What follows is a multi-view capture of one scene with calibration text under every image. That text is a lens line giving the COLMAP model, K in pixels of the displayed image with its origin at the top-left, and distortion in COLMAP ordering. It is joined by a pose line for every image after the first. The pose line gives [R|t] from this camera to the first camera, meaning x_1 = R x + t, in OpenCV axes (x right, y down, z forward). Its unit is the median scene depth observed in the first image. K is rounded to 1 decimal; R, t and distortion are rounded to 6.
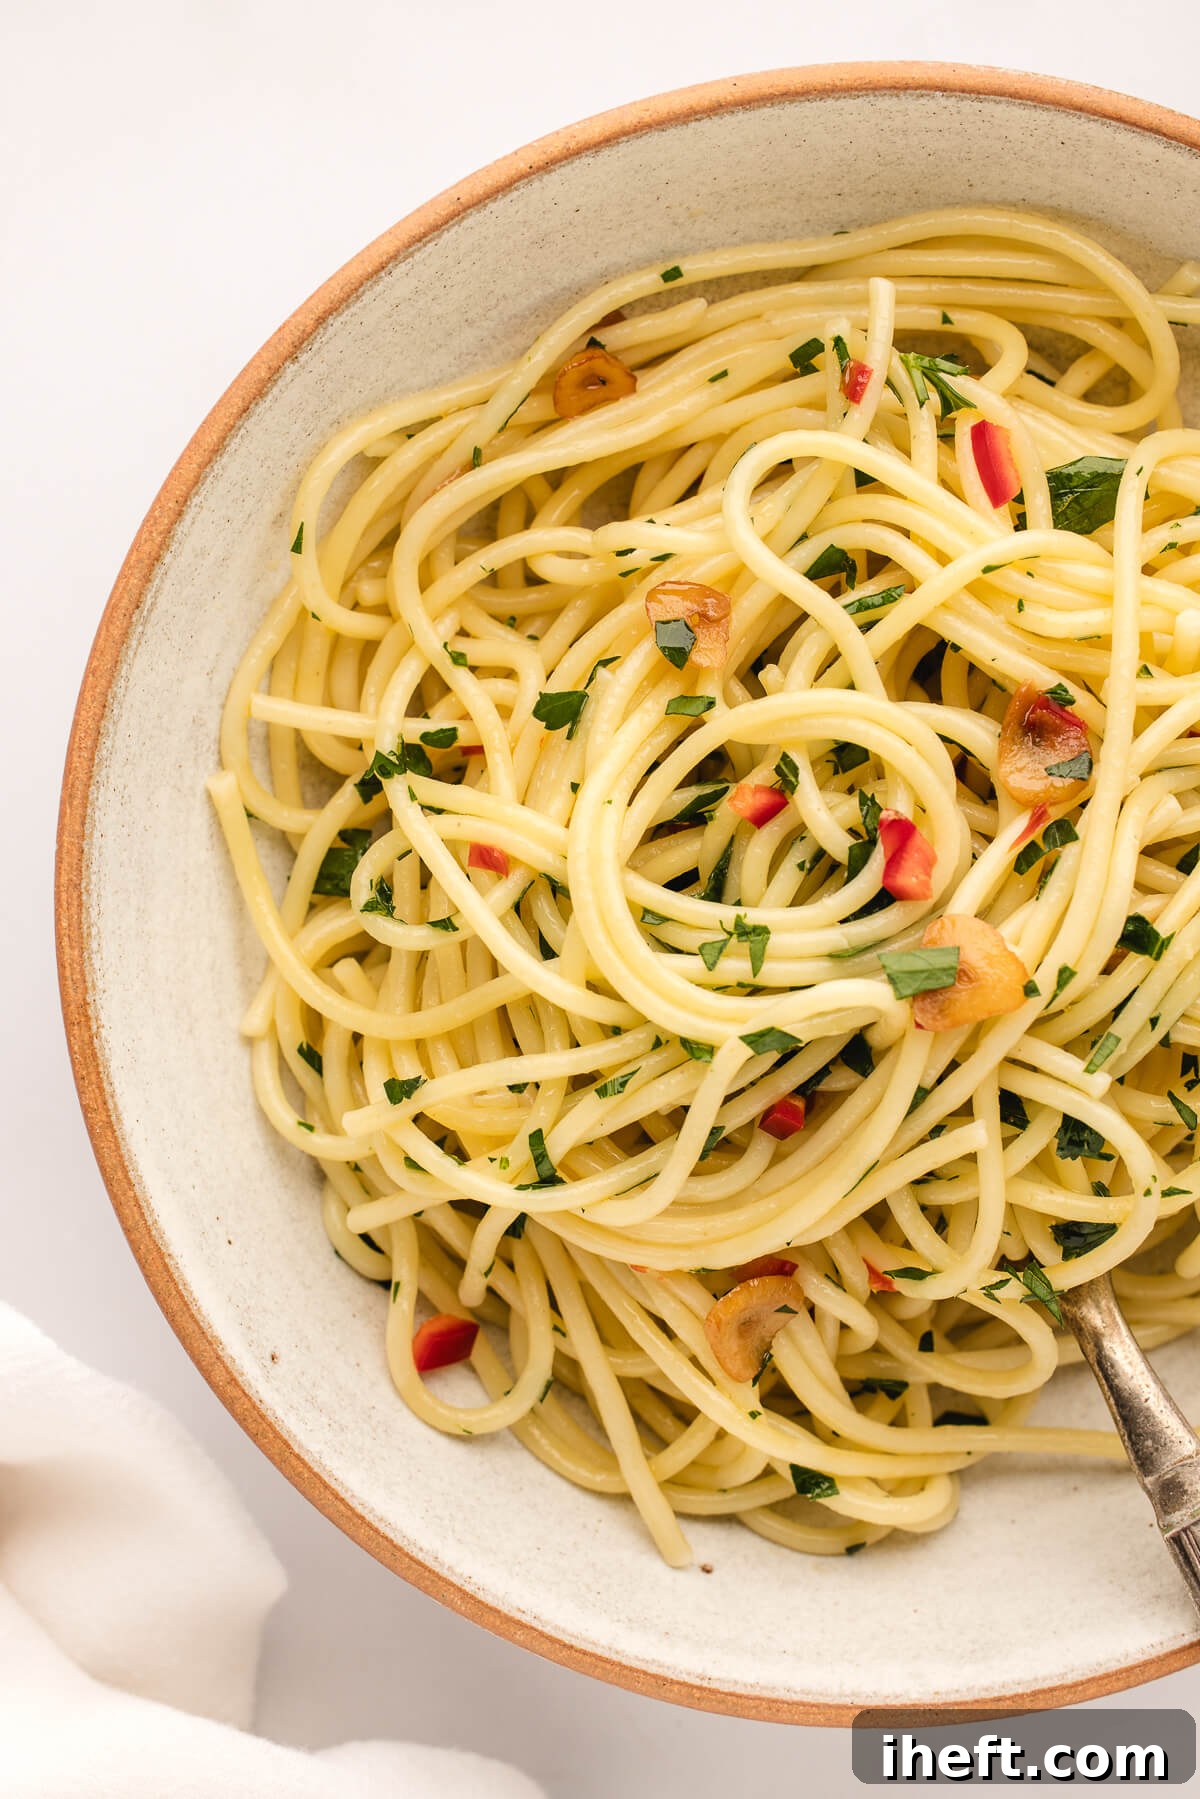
lens RADIAL K [[5625.2, 0, 581.1], [0, 5625.2, 915.5], [0, 0, 1]] dist [-0.021052, 0.000000]
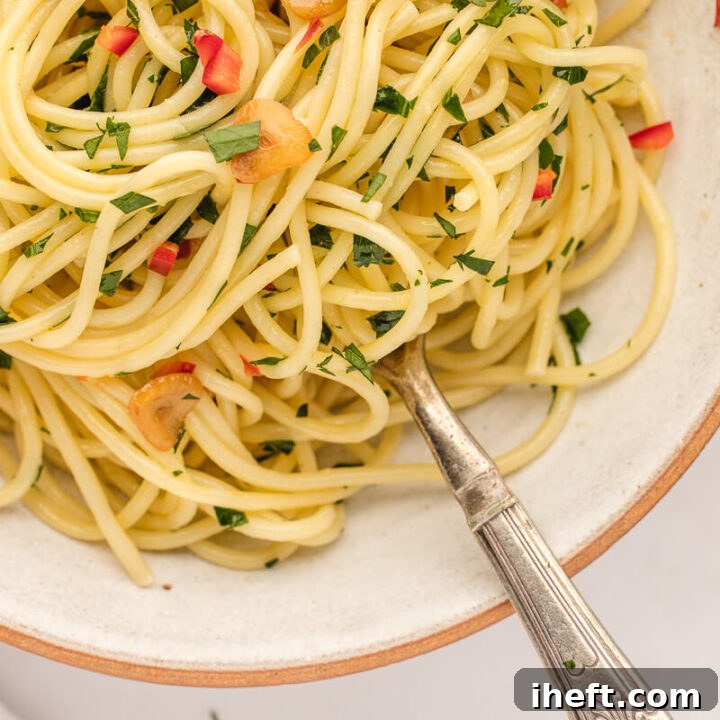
lens RADIAL K [[3401.0, 0, 359.7], [0, 3401.0, 359.3], [0, 0, 1]] dist [-0.076219, 0.000000]
pose [[0.992661, -0.103264, -0.062938, 0.134544], [0.104218, 0.994481, 0.012062, 0.055024], [0.061345, -0.018533, 0.997945, 0.149239]]
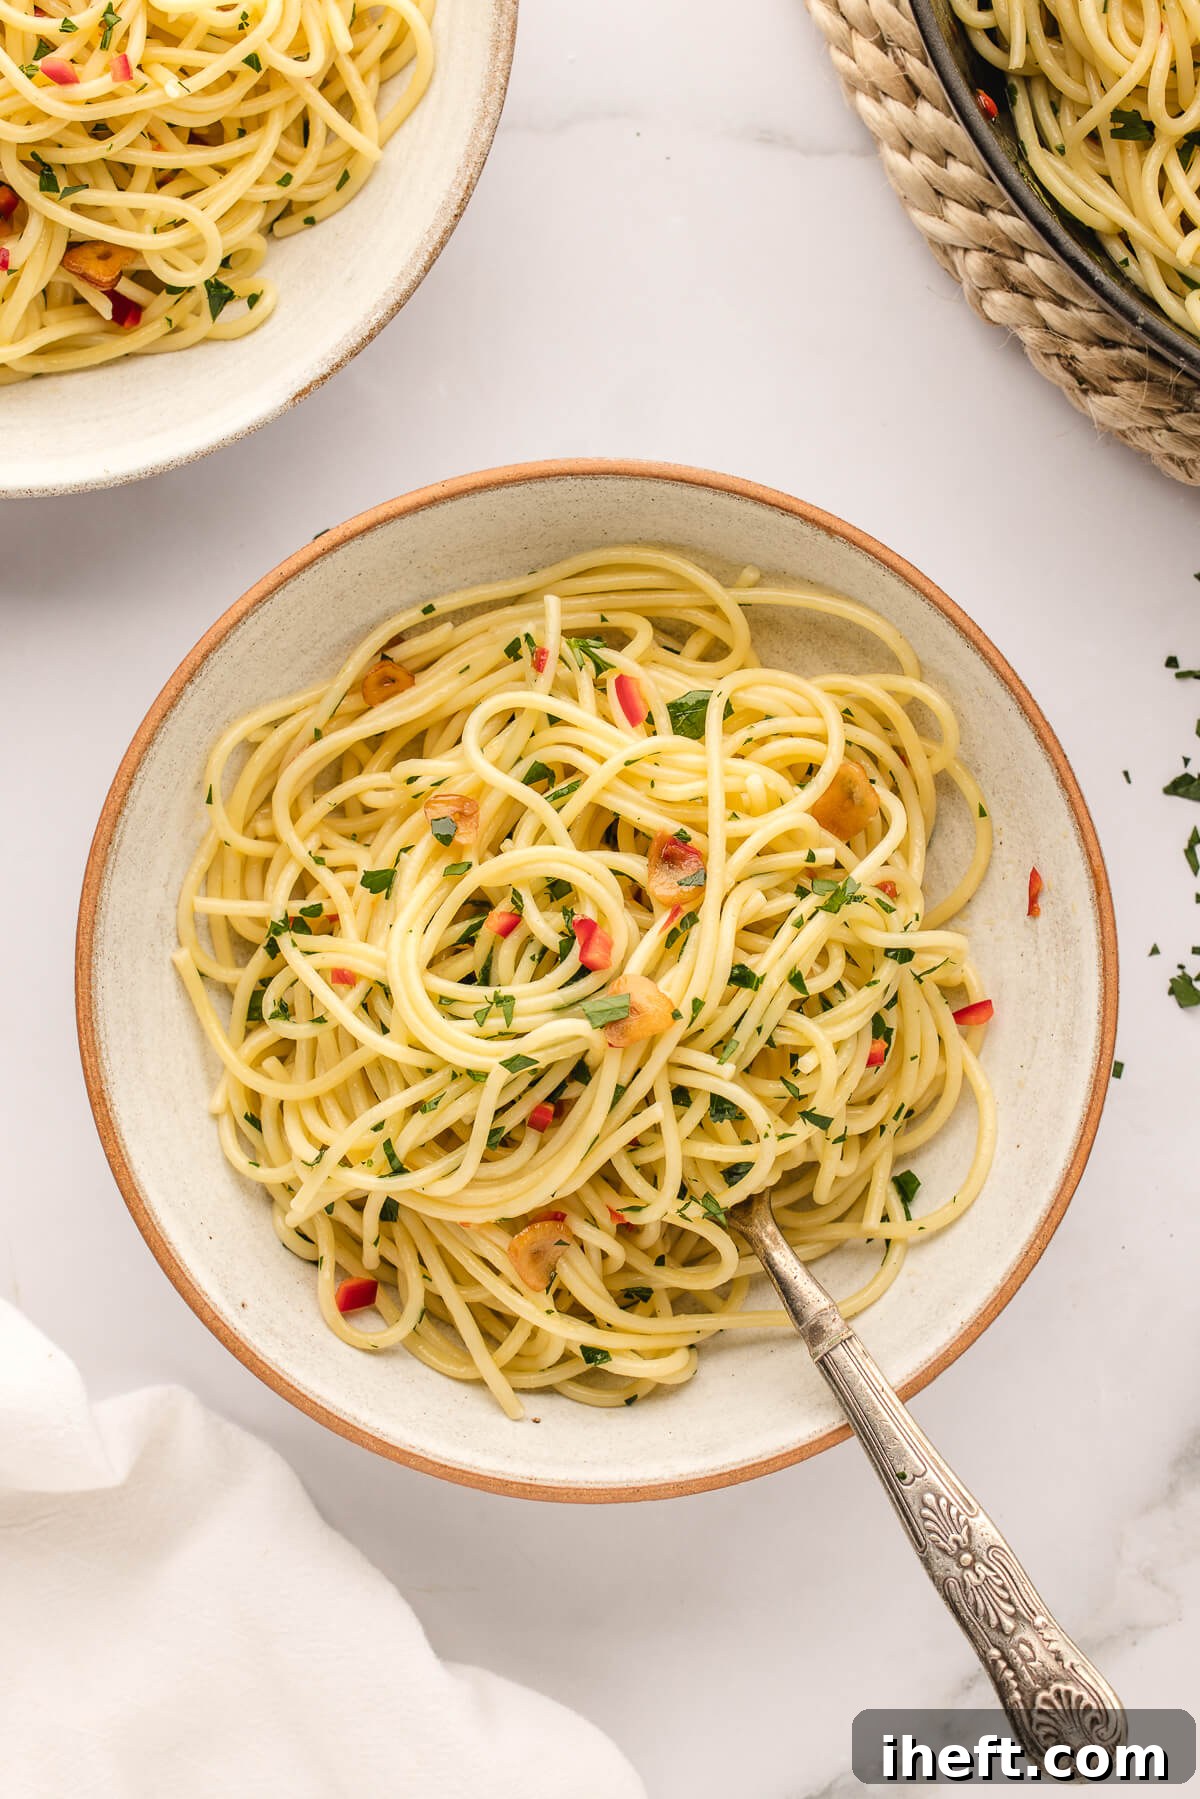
lens RADIAL K [[5625.2, 0, 608.8], [0, 5625.2, 892.9], [0, 0, 1]] dist [-0.021052, 0.000000]
pose [[0.993022, -0.107438, -0.048622, 0.138216], [0.101827, 0.989136, -0.106021, 0.142802], [0.059485, 0.100330, 0.993174, -0.587598]]
